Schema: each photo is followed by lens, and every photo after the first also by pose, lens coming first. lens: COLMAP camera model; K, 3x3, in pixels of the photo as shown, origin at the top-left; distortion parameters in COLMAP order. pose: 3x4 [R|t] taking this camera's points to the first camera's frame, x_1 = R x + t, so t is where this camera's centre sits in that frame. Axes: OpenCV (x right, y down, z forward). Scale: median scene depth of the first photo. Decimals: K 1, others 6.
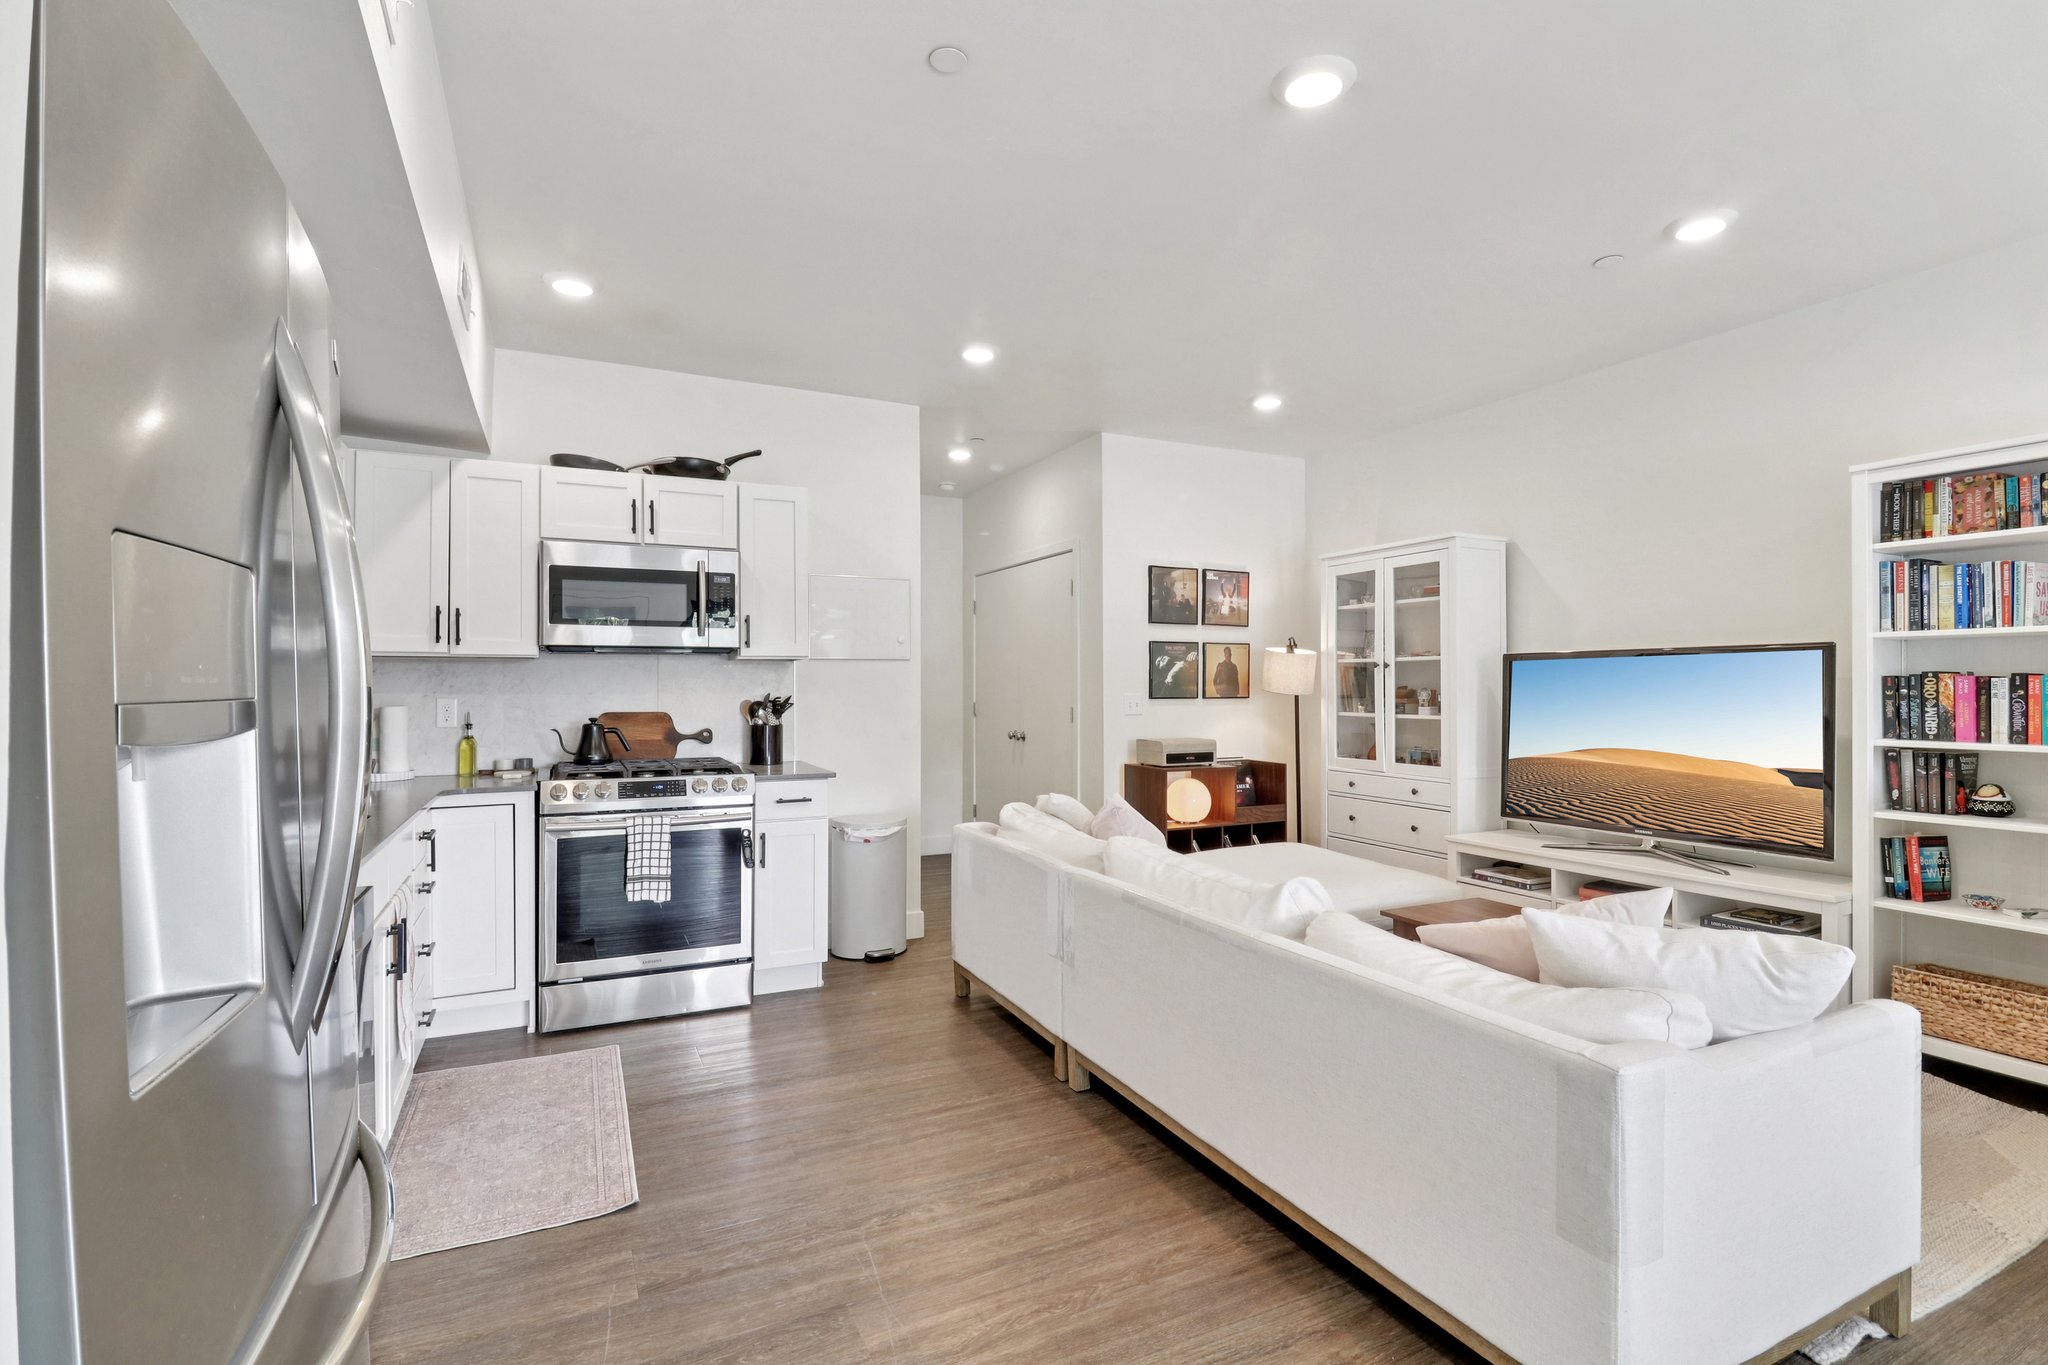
lens RADIAL K [[959.4, 0, 1032.9], [0, 959.4, 677.5], [0, 0, 1]] dist [-0.001257, -0.011769]
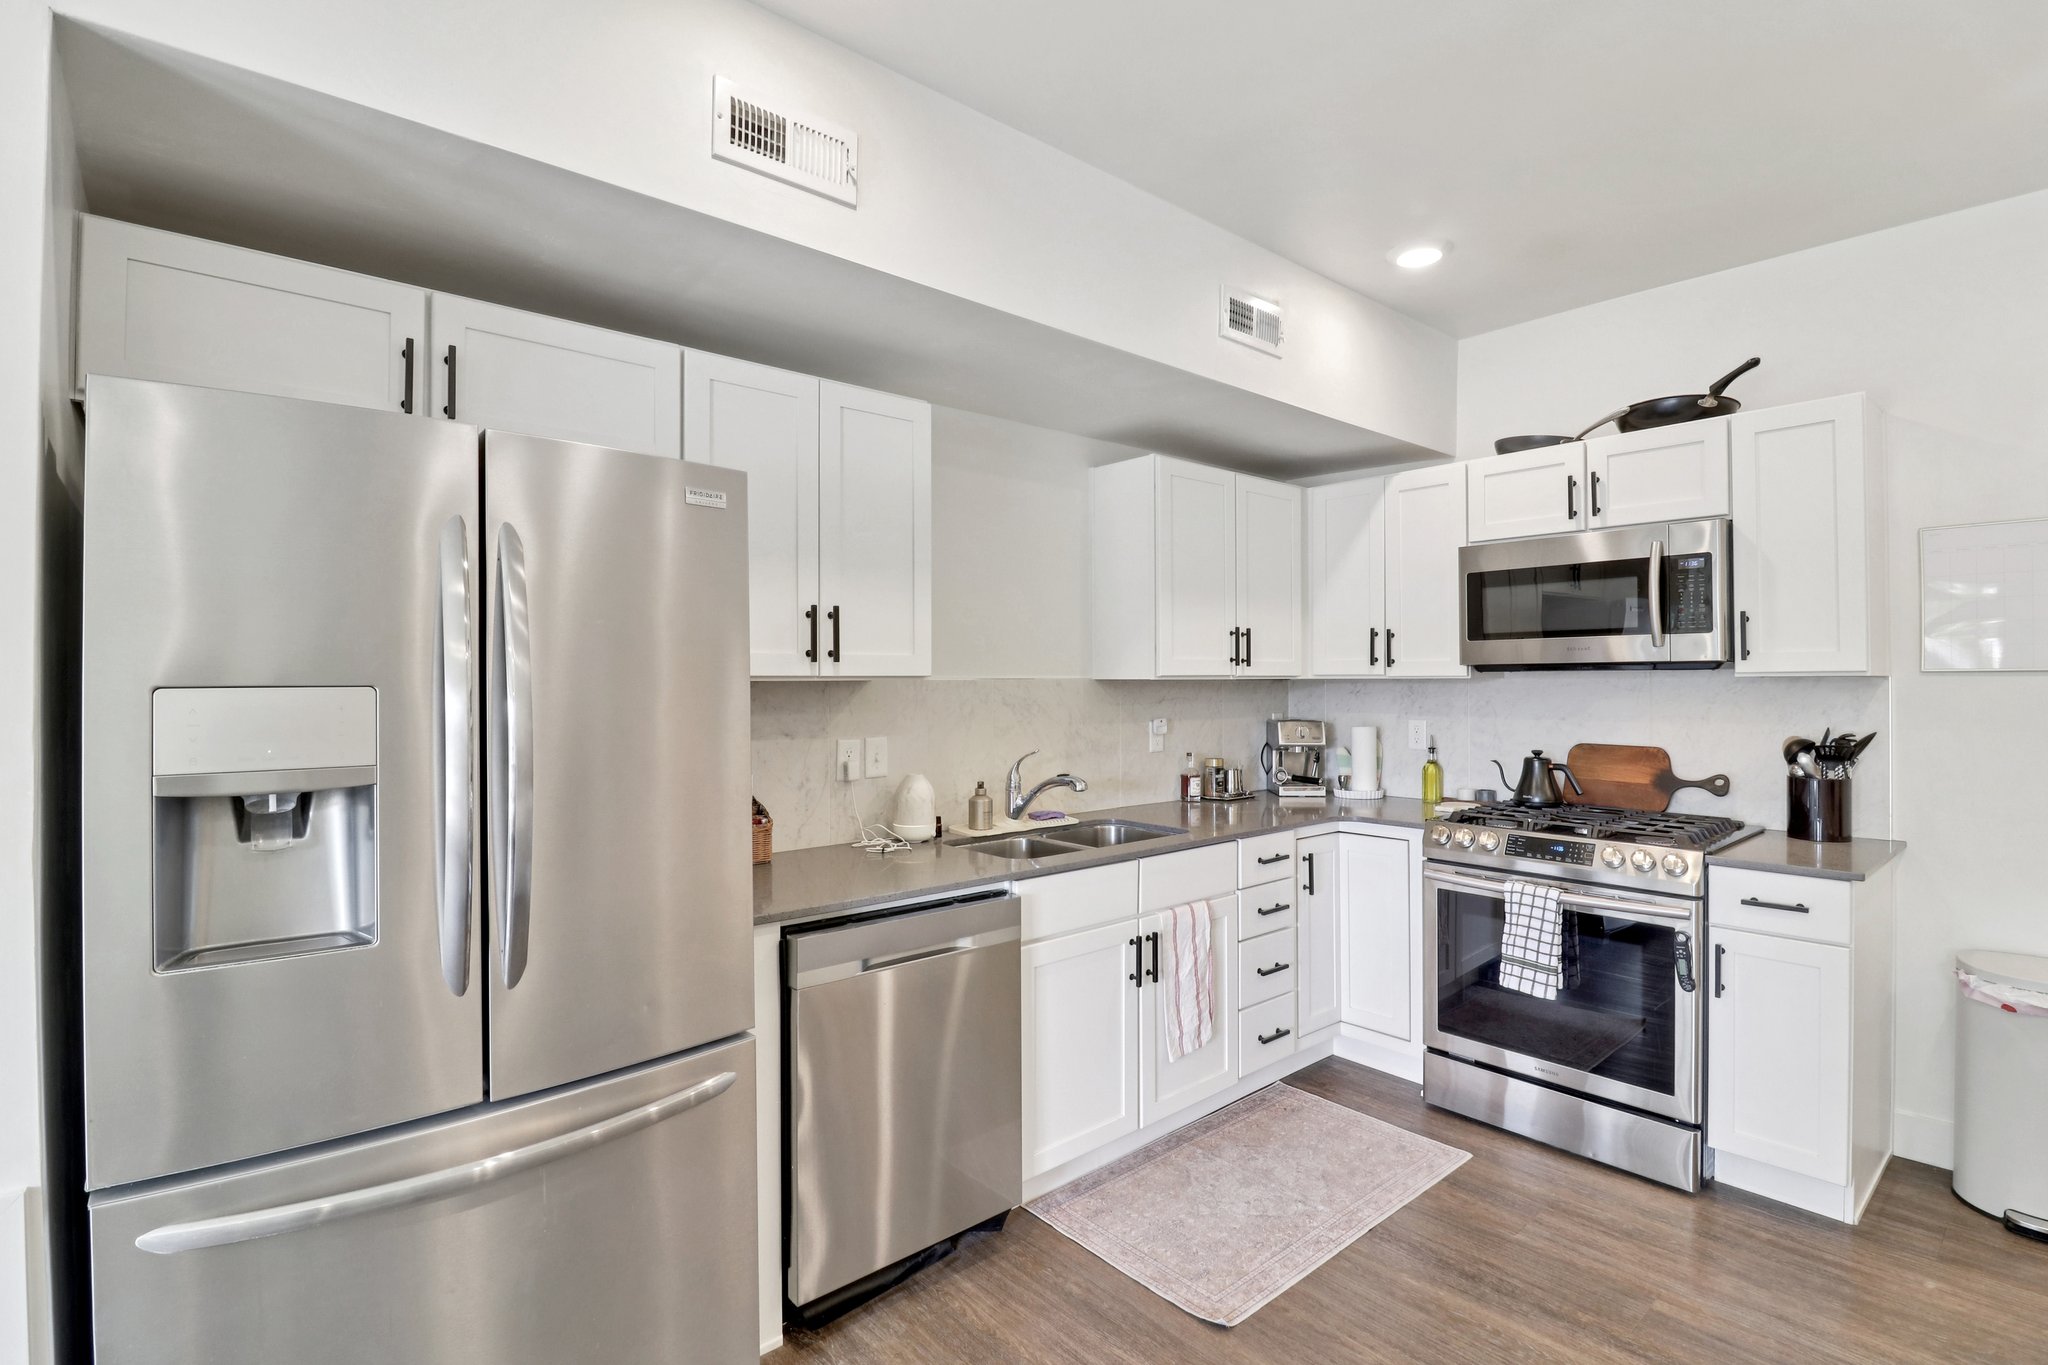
lens RADIAL K [[959.4, 0, 1013.7], [0, 959.4, 676.9], [0, 0, 1]] dist [-0.001257, -0.011769]
pose [[0.250538, -0.001960, -0.968105, 0.237615], [0.009749, 0.999952, 0.000498, -0.027196], [0.968058, -0.009563, 0.250546, 0.376755]]
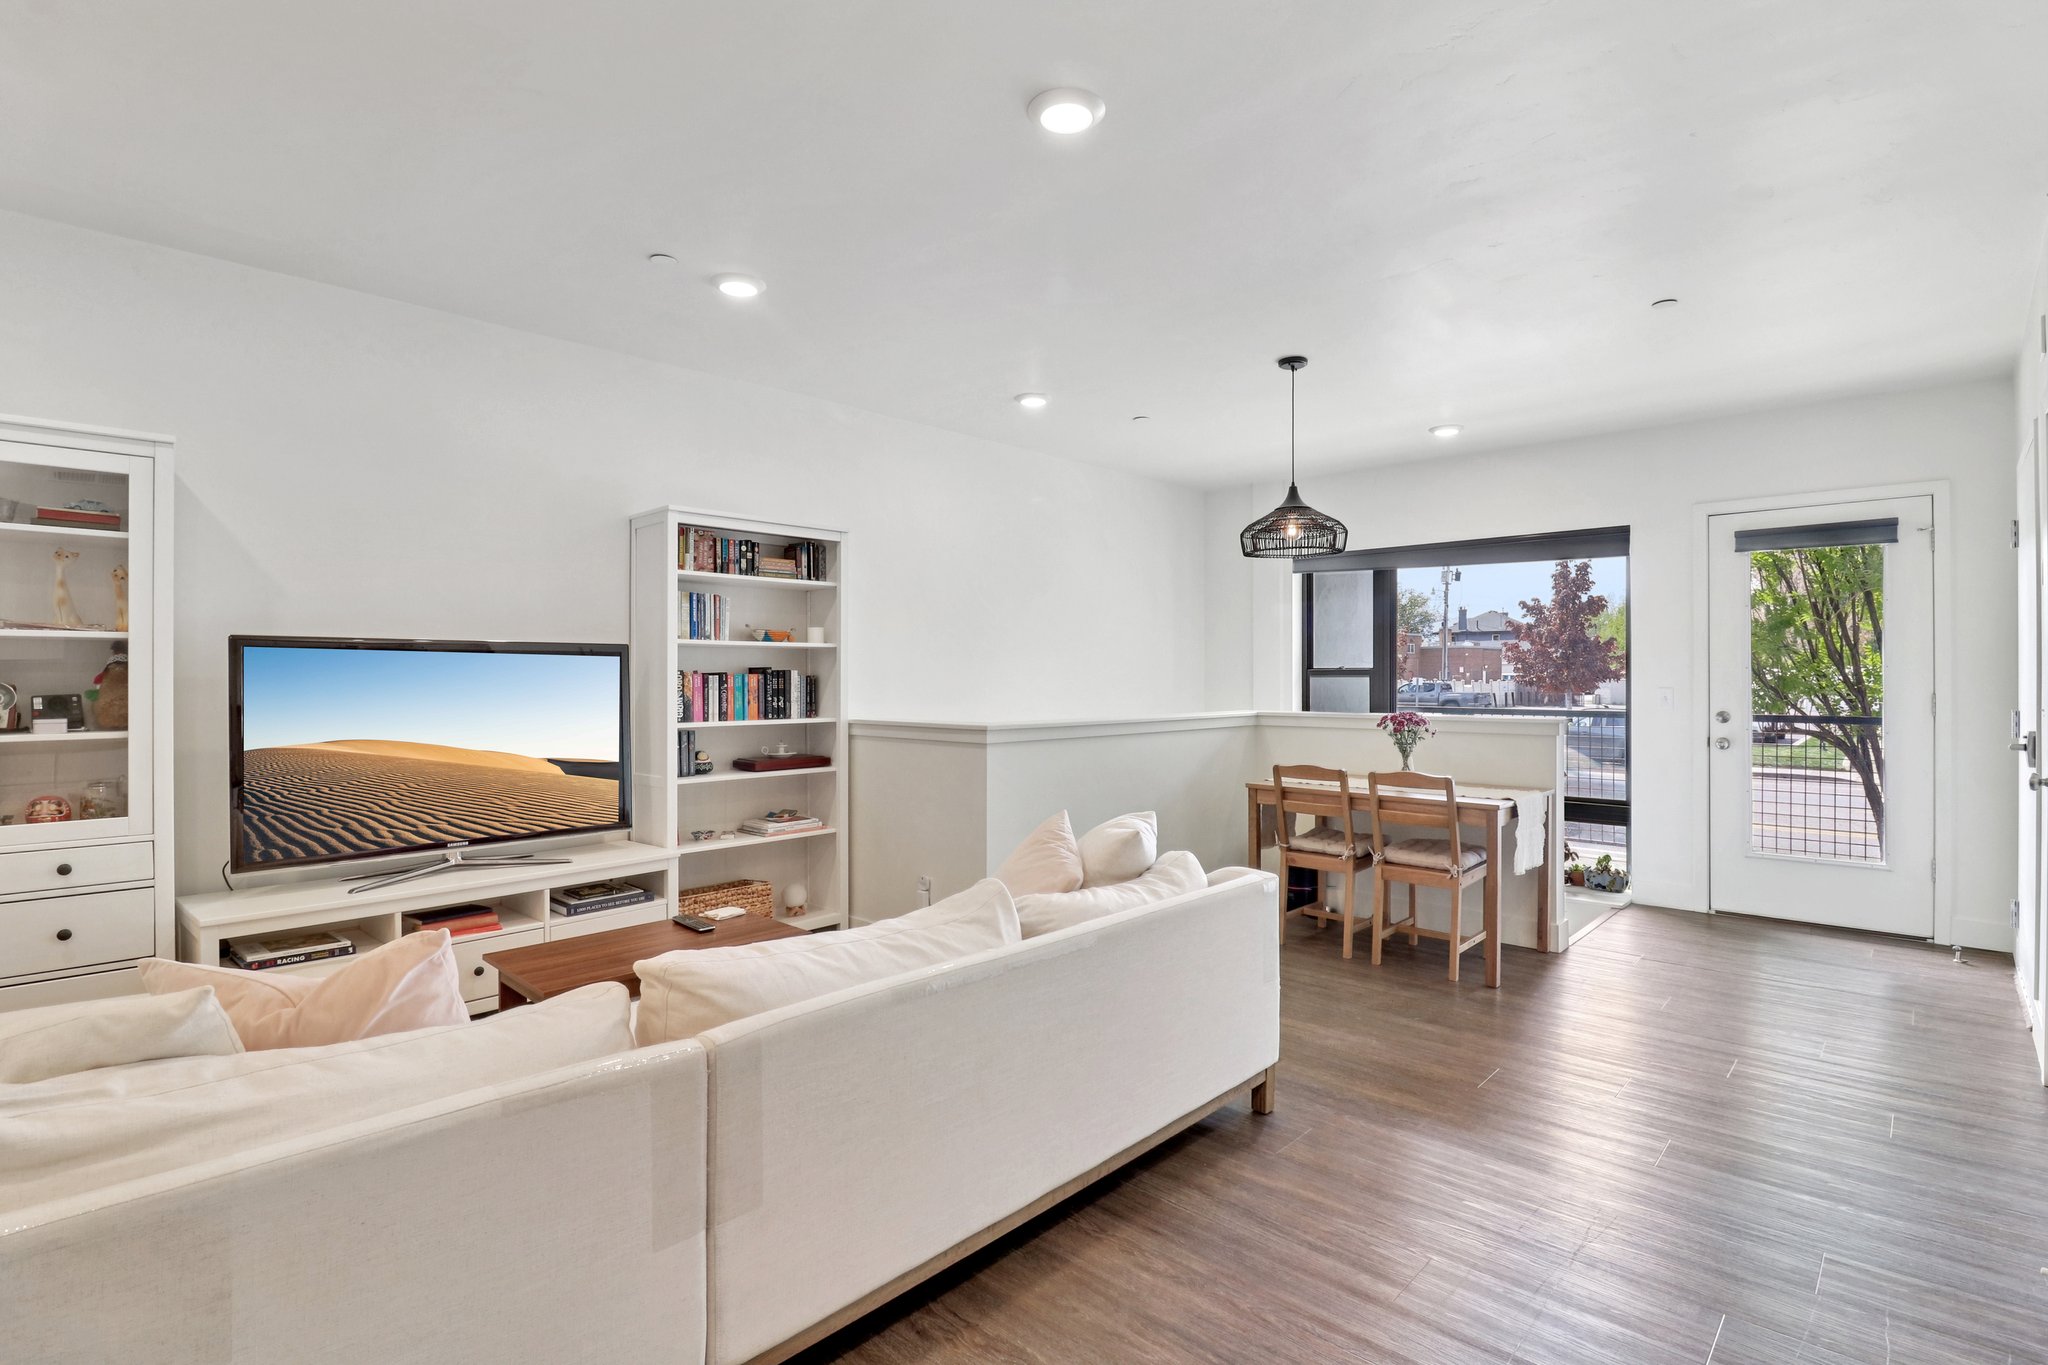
lens RADIAL K [[959.4, 0, 1034.3], [0, 959.4, 678.1], [0, 0, 1]] dist [-0.001257, -0.011769]
pose [[-0.342345, 0.002854, 0.939570, -0.409645], [-0.005001, 0.999976, -0.004859, 0.007029], [-0.939561, -0.006363, -0.342323, 0.827599]]
